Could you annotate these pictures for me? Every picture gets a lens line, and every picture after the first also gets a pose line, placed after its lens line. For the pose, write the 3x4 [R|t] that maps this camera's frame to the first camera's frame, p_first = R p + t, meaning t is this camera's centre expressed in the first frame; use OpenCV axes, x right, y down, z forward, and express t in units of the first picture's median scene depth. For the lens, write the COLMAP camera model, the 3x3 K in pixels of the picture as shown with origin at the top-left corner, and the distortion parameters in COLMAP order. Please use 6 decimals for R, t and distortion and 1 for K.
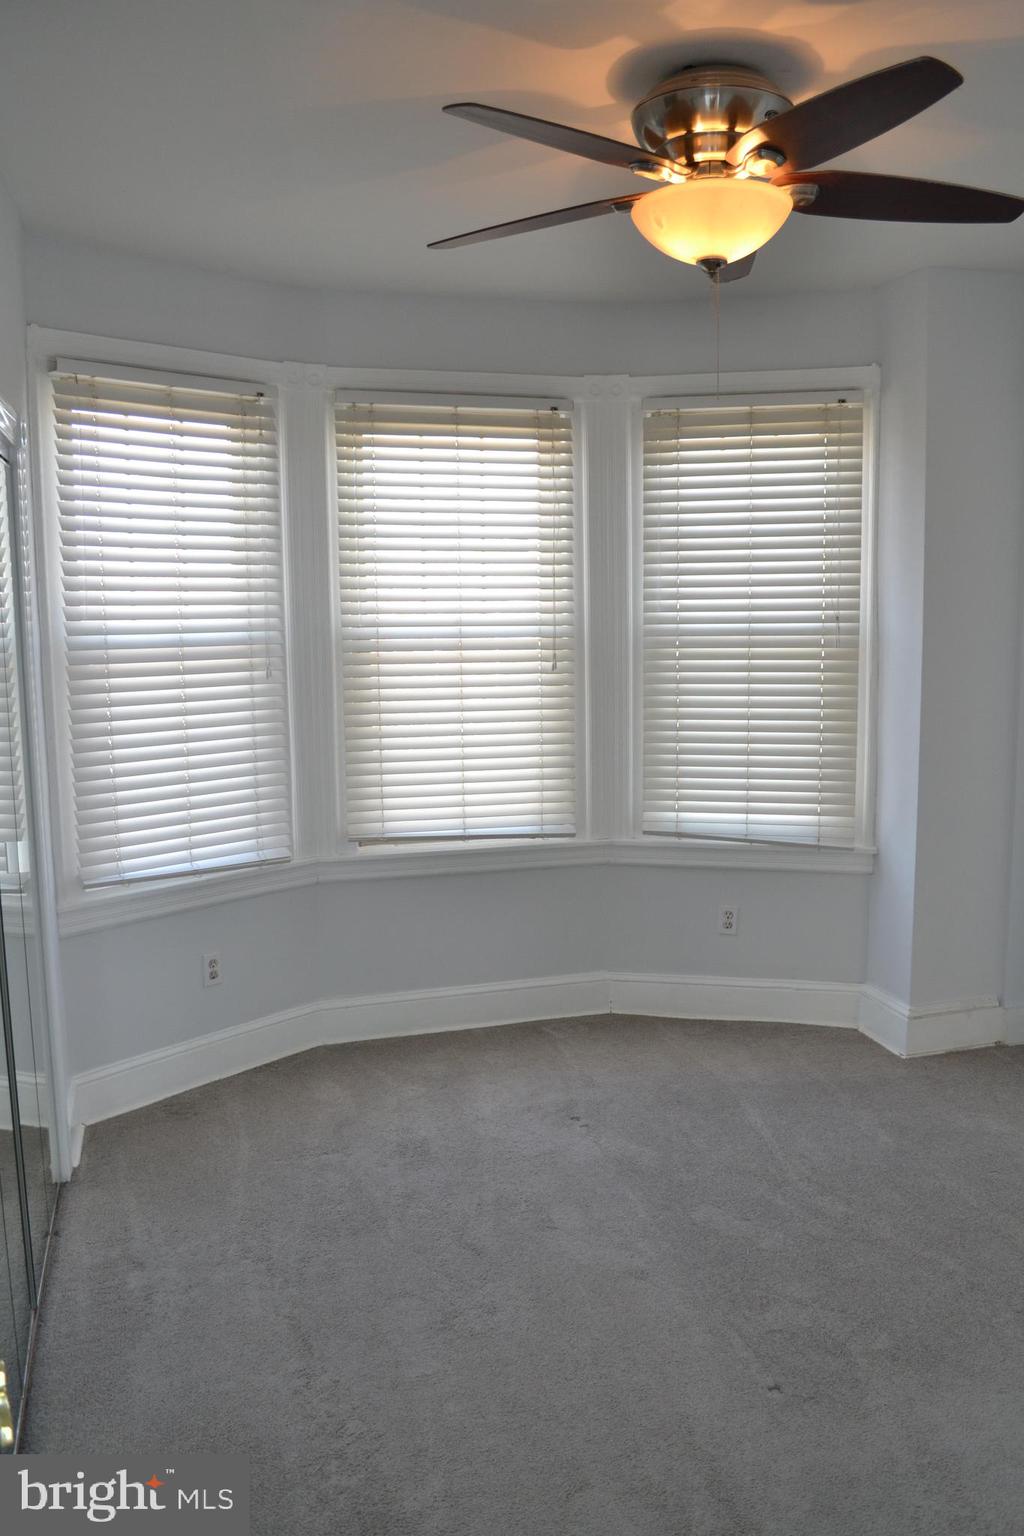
lens RADIAL K [[1236.8, 0, 509.3], [0, 1236.8, 758.3], [0, 0, 1]] dist [-0.076919, 0.004933]
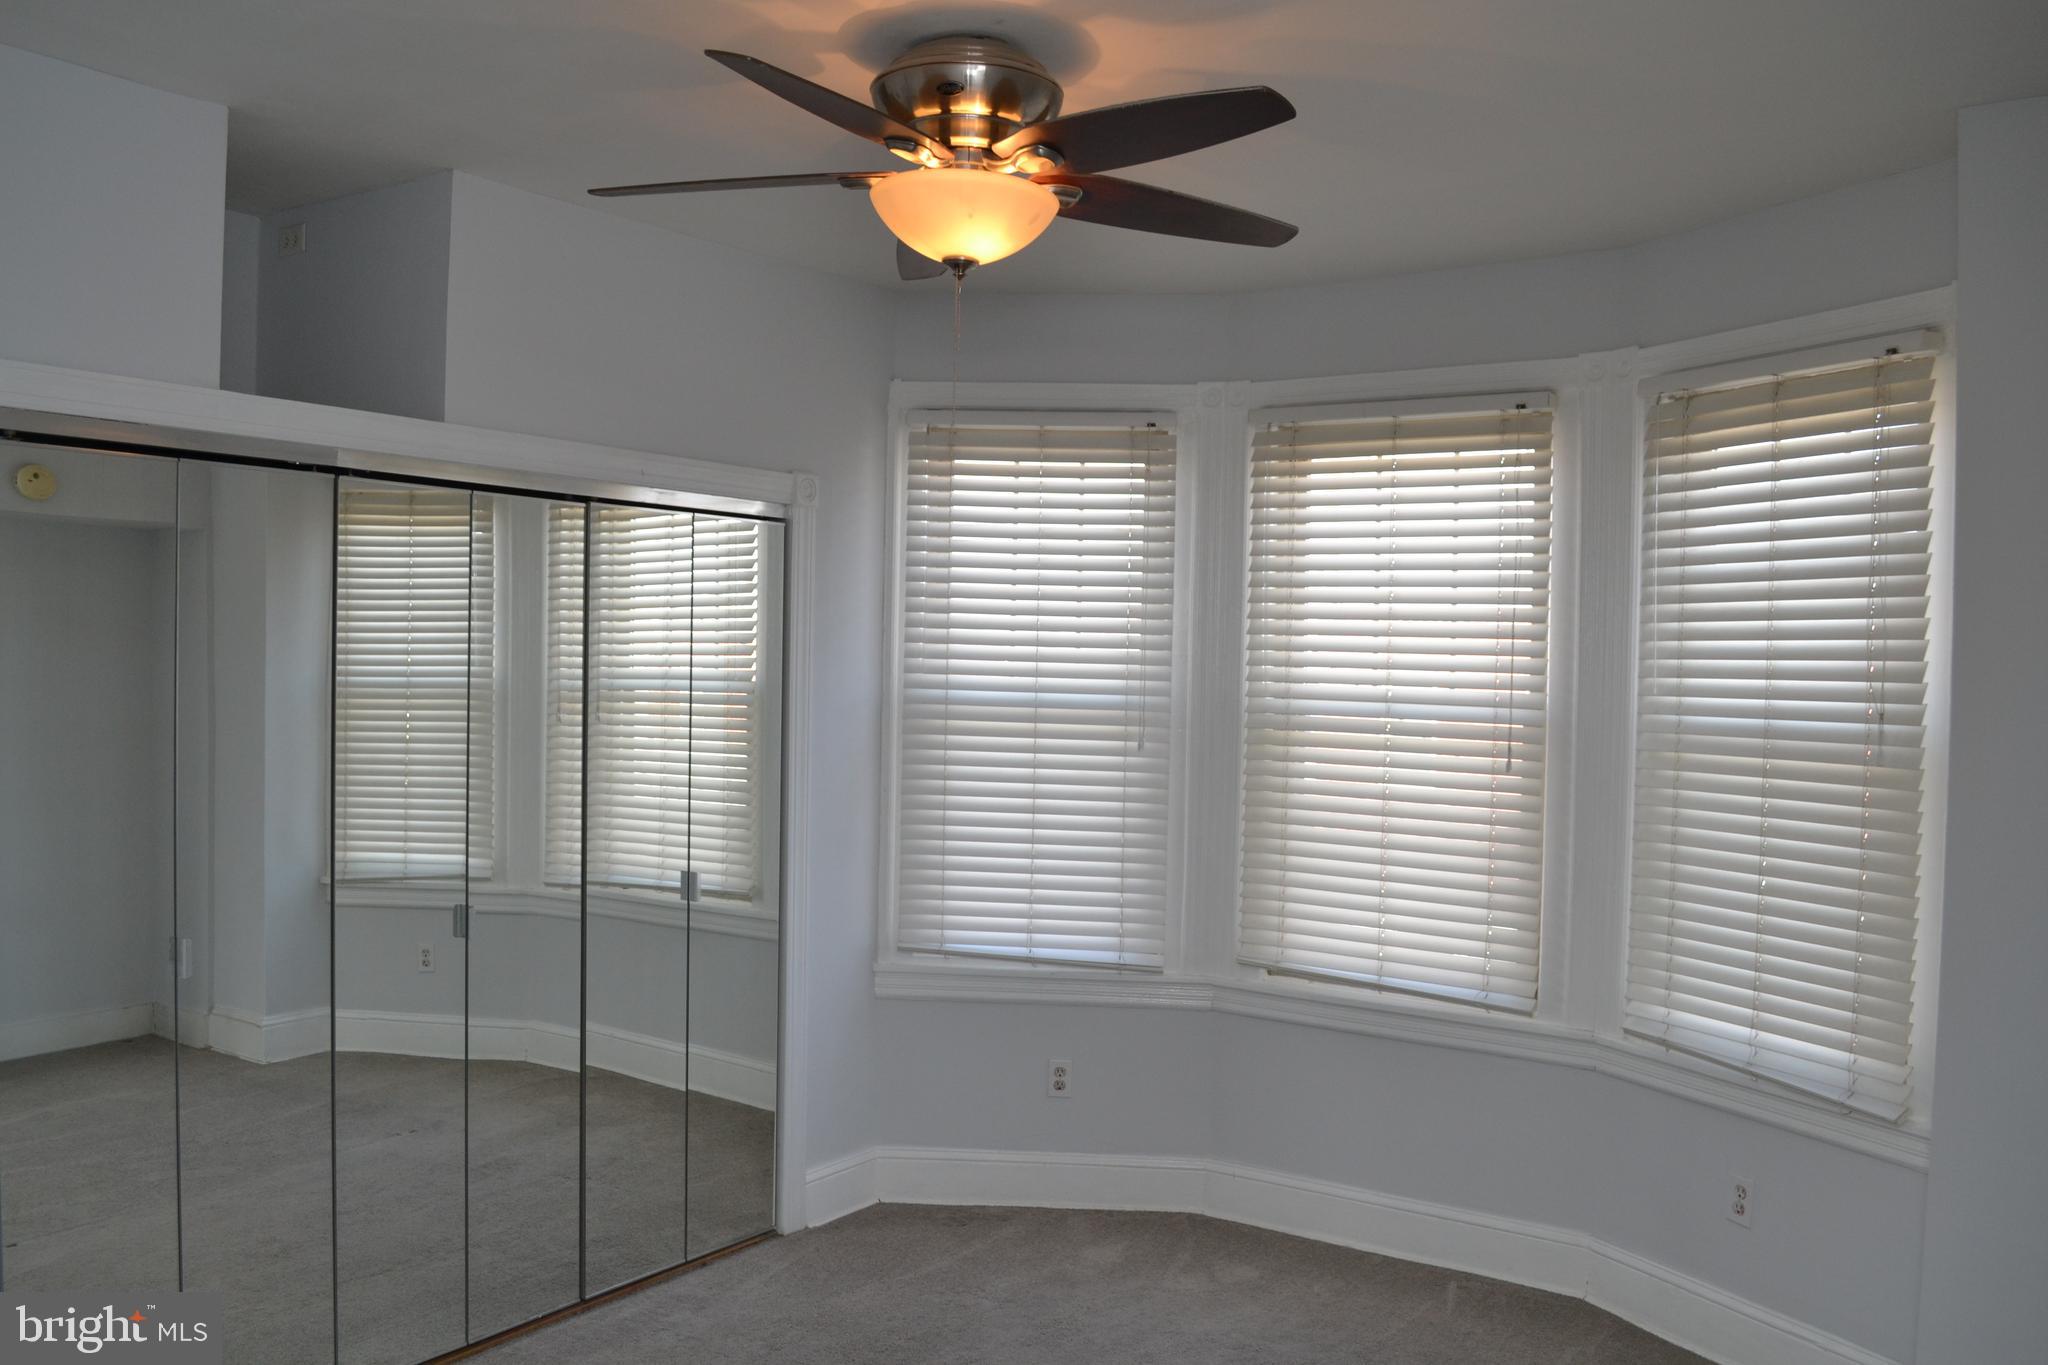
lens RADIAL K [[1649.1, 0, 1018.6], [0, 1649.1, 687.3], [0, 0, 1]] dist [-0.076919, 0.004933]
pose [[0.625592, 0.037260, -0.779260, 0.611203], [-0.128824, 0.990081, -0.056080, -0.032023], [0.769441, 0.135471, 0.624186, 0.207301]]
